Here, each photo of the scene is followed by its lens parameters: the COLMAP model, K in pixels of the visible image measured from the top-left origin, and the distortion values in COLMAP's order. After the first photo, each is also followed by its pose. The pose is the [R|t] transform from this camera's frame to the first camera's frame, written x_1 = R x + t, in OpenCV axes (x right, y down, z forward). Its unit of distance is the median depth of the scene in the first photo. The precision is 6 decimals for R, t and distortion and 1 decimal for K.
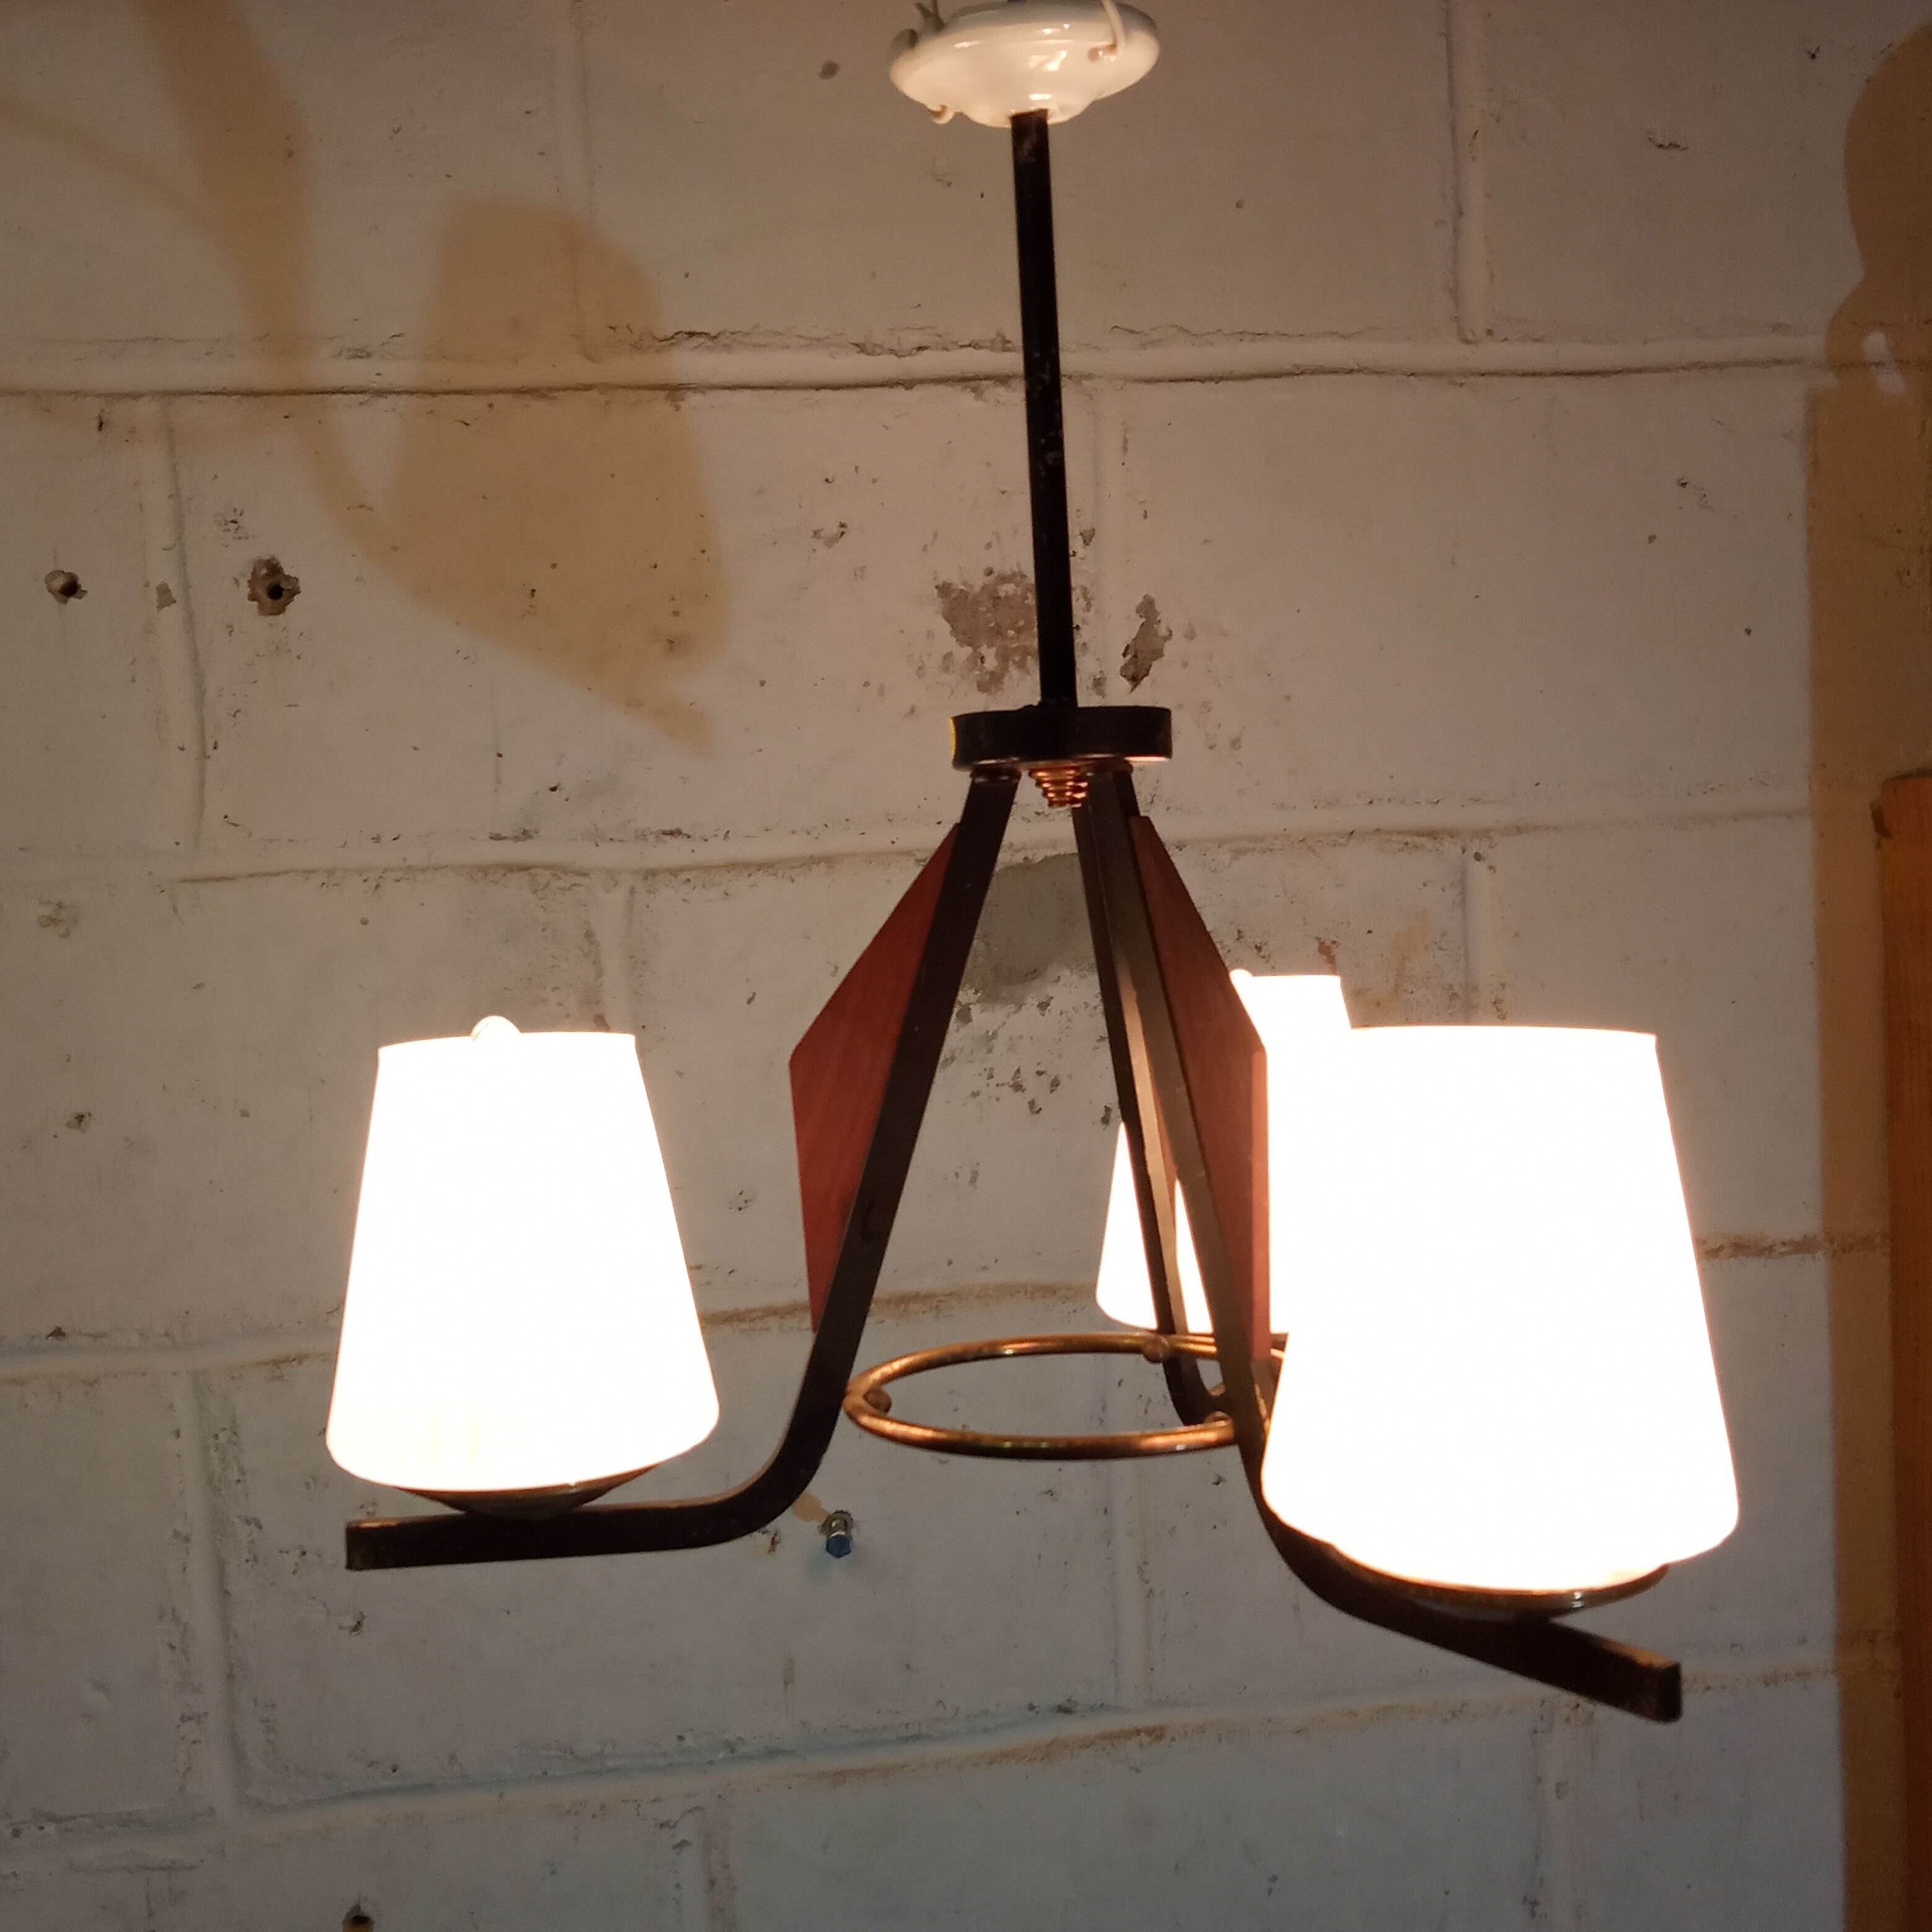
lens RADIAL K [[2485.0, 0, 966.0], [0, 2485.0, 966.0], [0, 0, 1]] dist [0.096646, -0.253987]
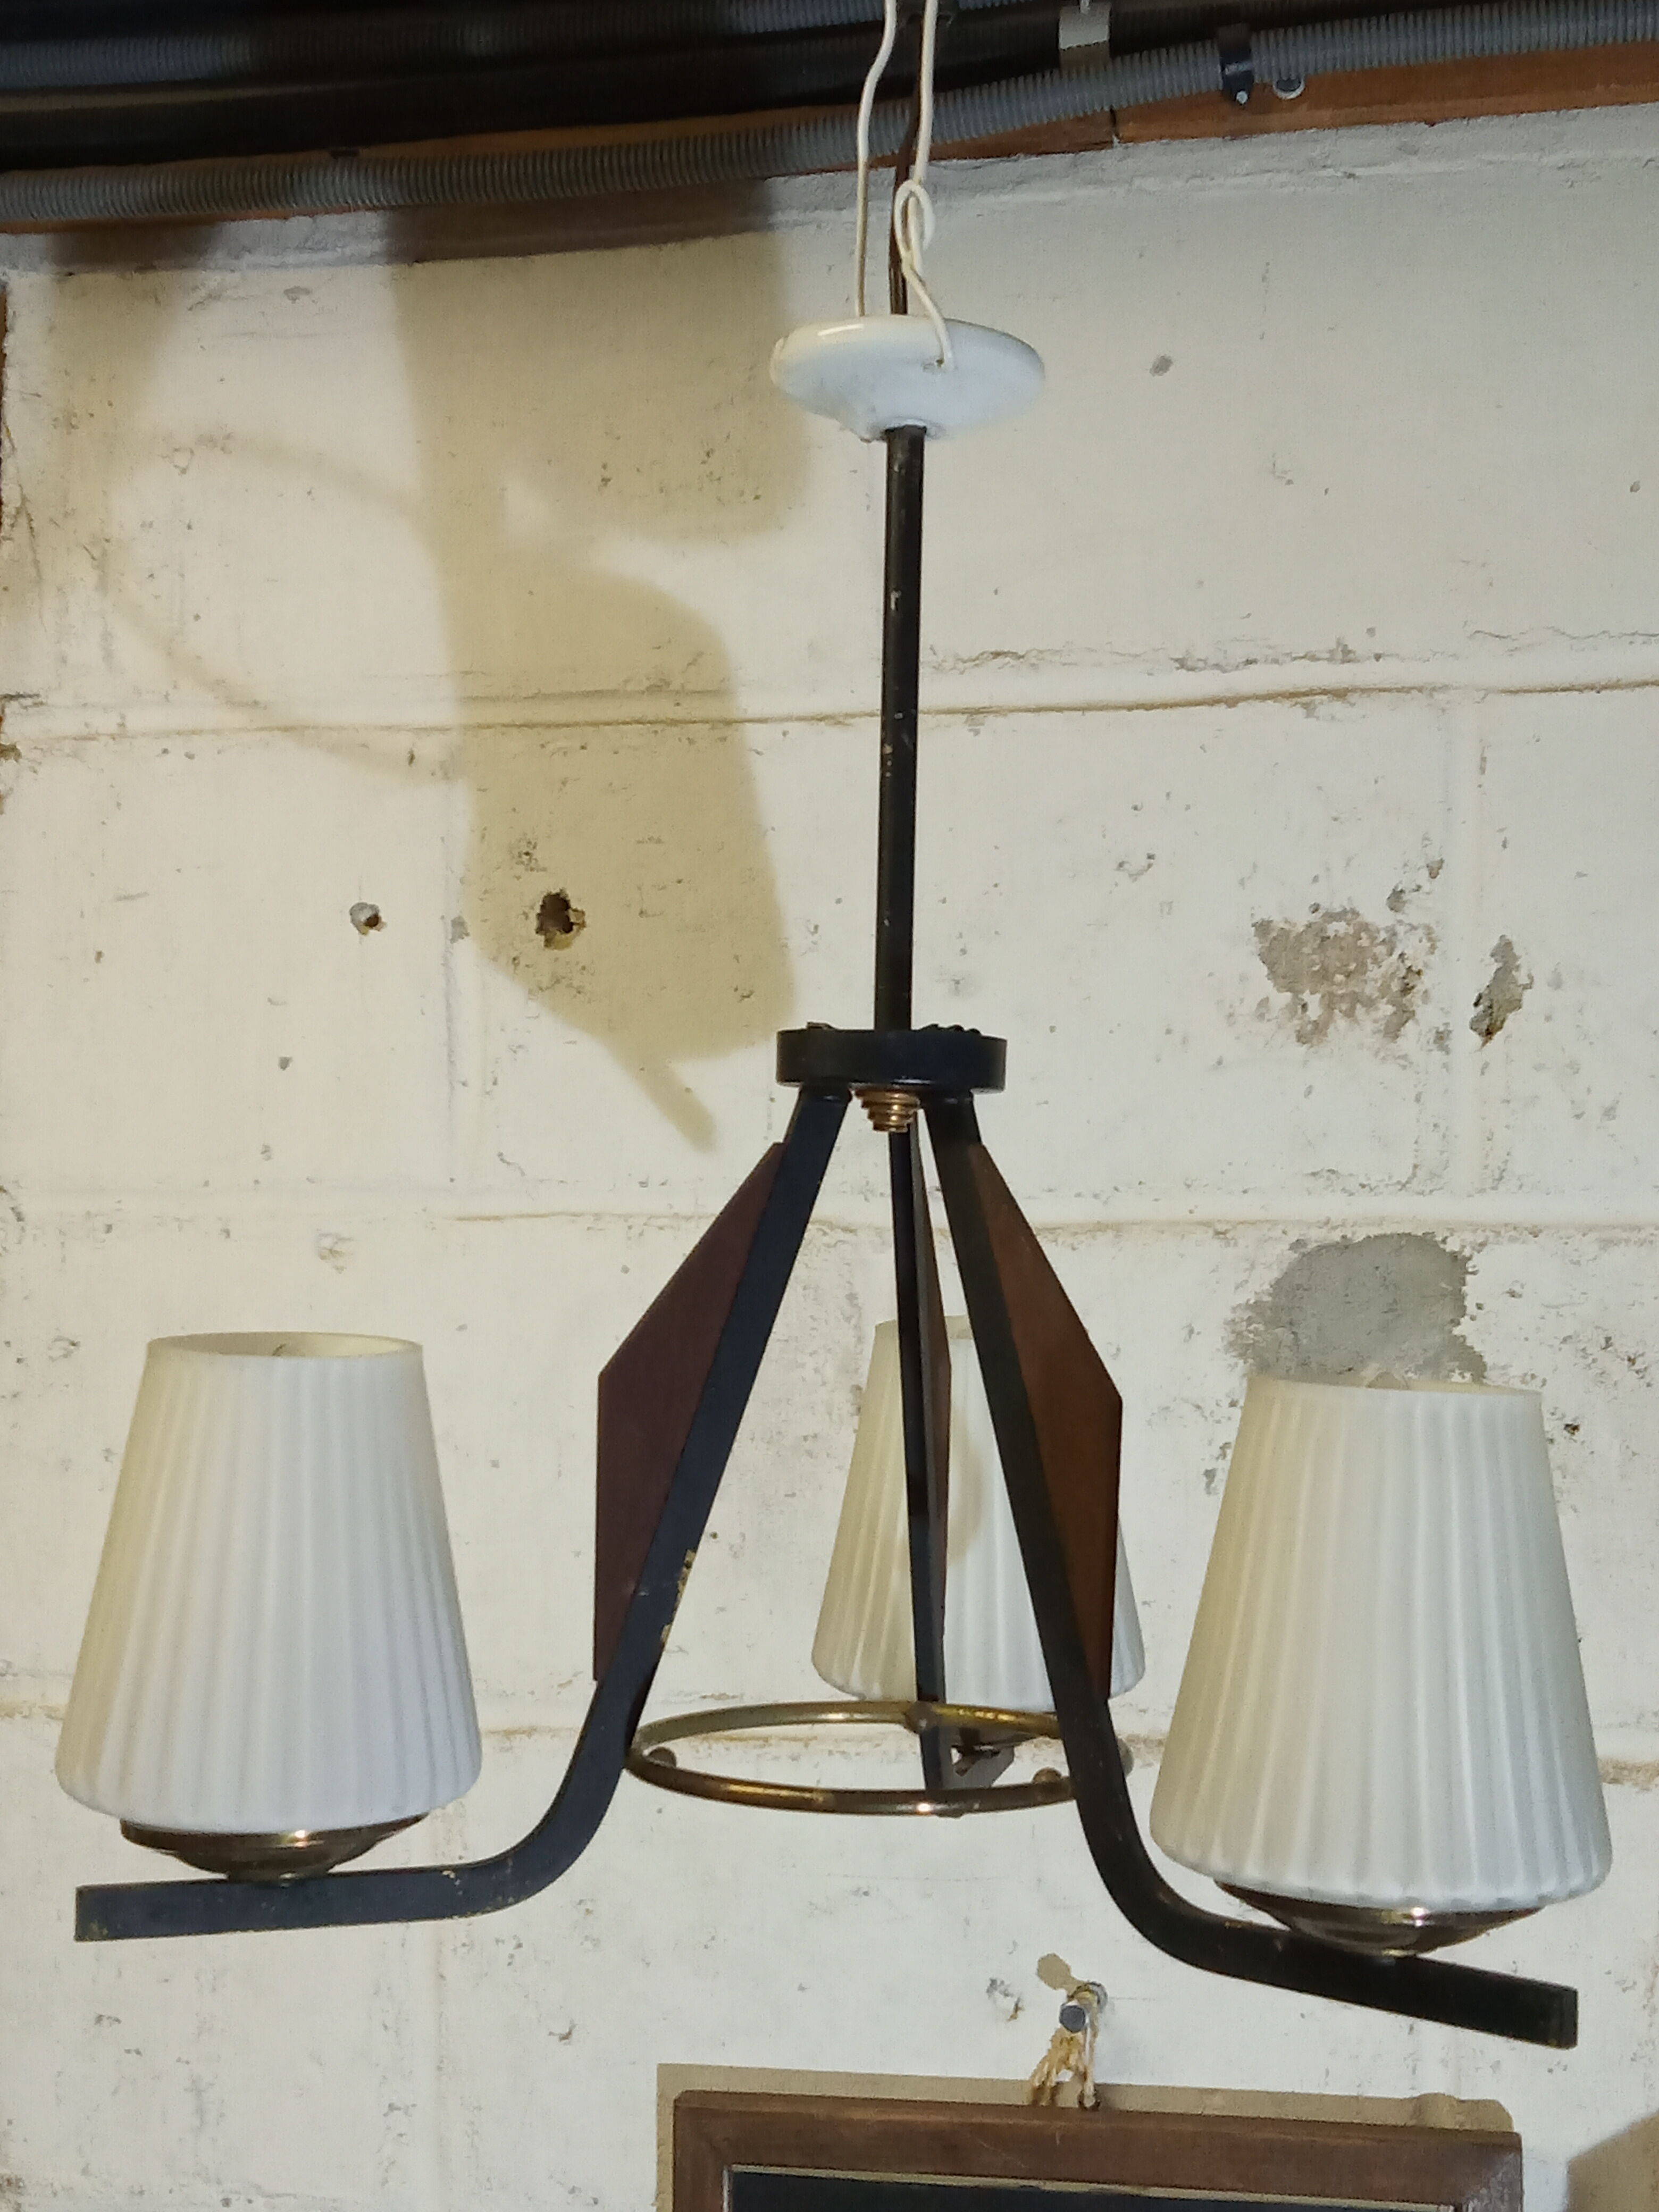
lens RADIAL K [[2914.1, 0, 878.6], [0, 2914.1, 1088.9], [0, 0, 1]] dist [0.088576, -0.288844]
pose [[0.932569, 0.027067, -0.359976, 0.238945], [-0.065731, 0.993247, -0.095600, 0.013265], [0.354958, 0.112815, 0.928050, -0.001091]]
